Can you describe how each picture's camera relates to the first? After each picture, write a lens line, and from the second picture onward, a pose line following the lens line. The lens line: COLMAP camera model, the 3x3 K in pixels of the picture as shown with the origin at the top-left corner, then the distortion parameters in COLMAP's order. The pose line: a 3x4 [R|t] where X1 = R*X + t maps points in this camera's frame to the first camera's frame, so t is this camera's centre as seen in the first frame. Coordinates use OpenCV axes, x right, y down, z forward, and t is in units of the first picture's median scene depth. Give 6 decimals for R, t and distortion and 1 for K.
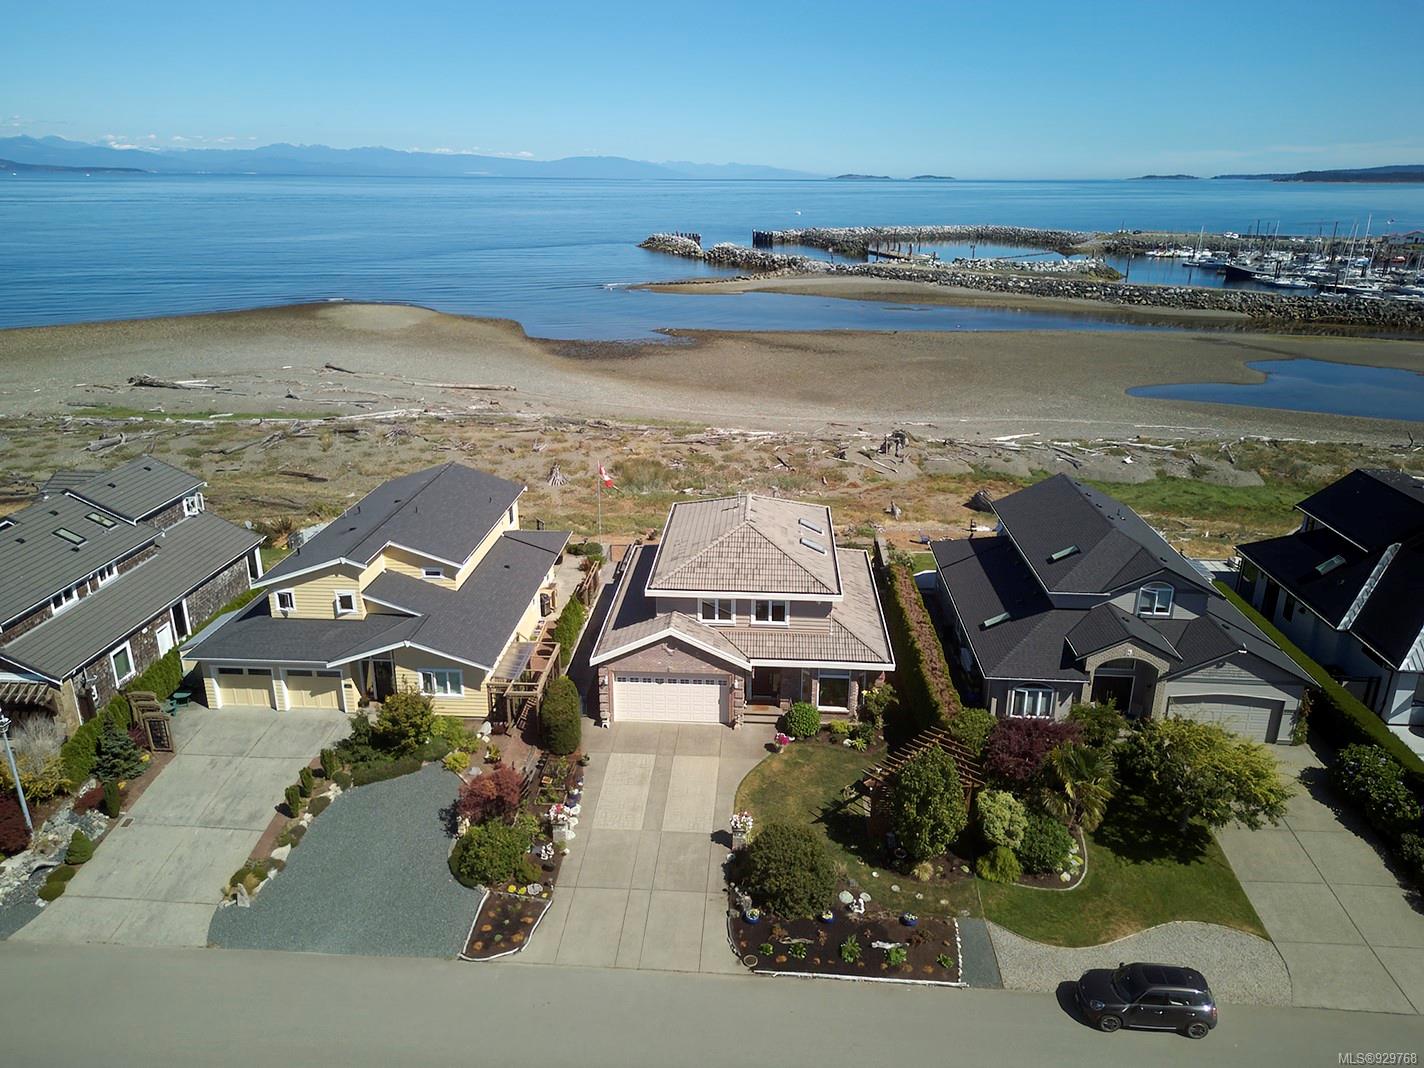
lens RADIAL K [[1001.2, 0, 712.3], [0, 1001.2, 543.2], [0, 0, 1]] dist [0.073211, -0.076387]
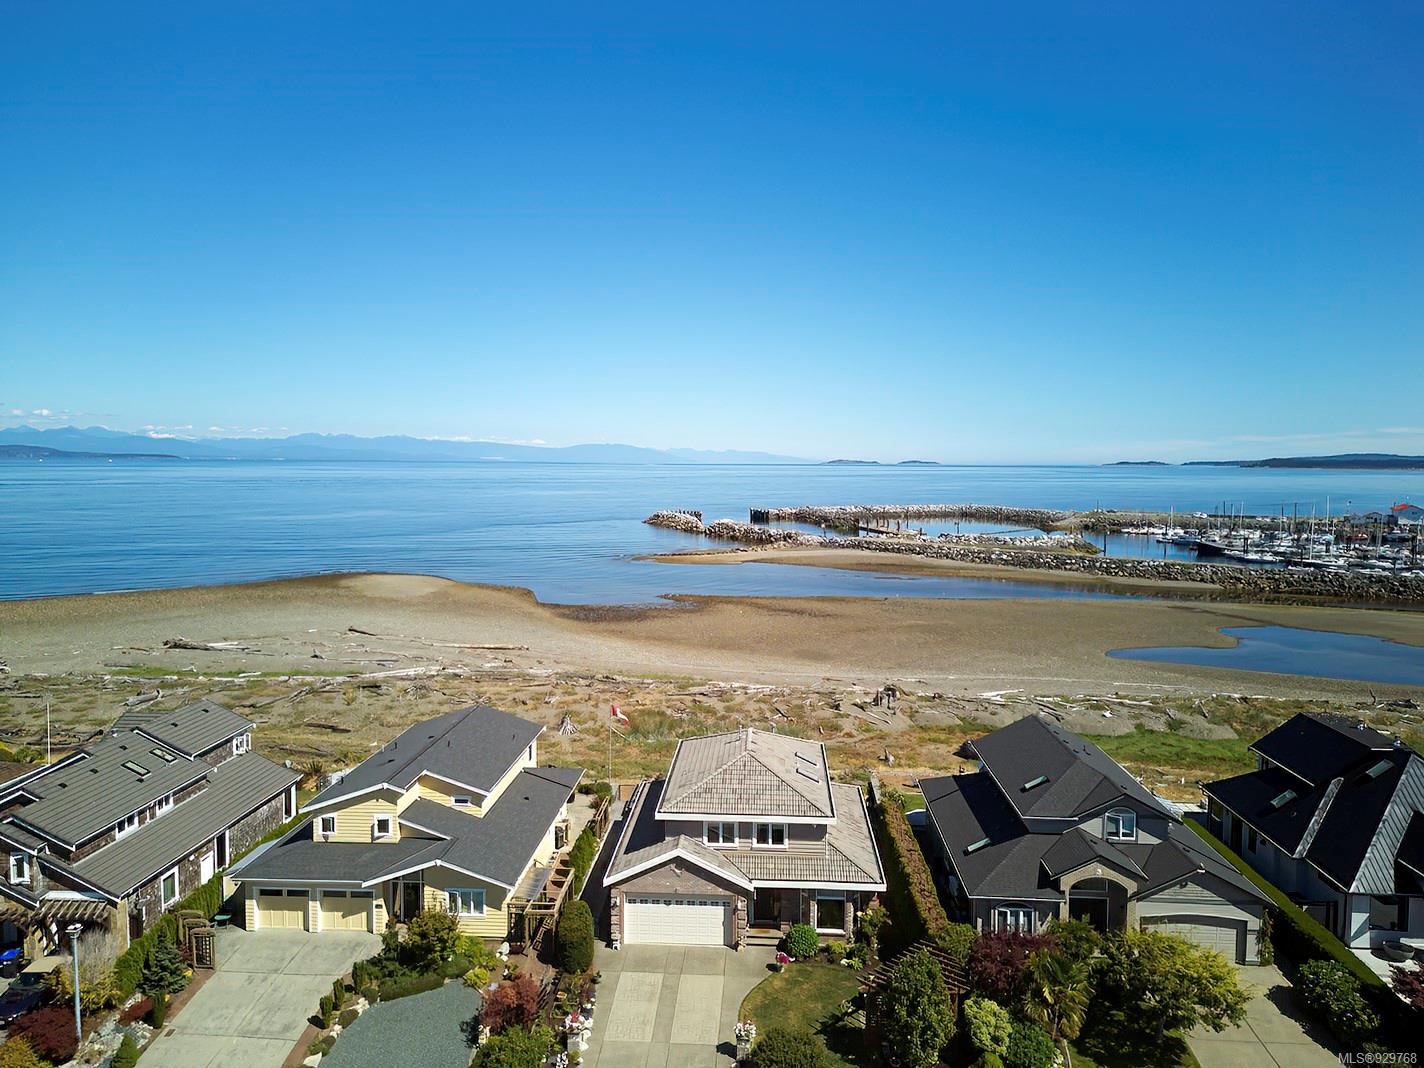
lens RADIAL K [[1001.2, 0, 712.3], [0, 1001.2, 543.2], [0, 0, 1]] dist [0.073211, -0.076387]
pose [[1.000000, 0.000764, 0.000184, -0.005285], [-0.000688, 0.964705, -0.263331, 0.050811], [-0.000379, 0.263331, 0.964706, -0.140464]]
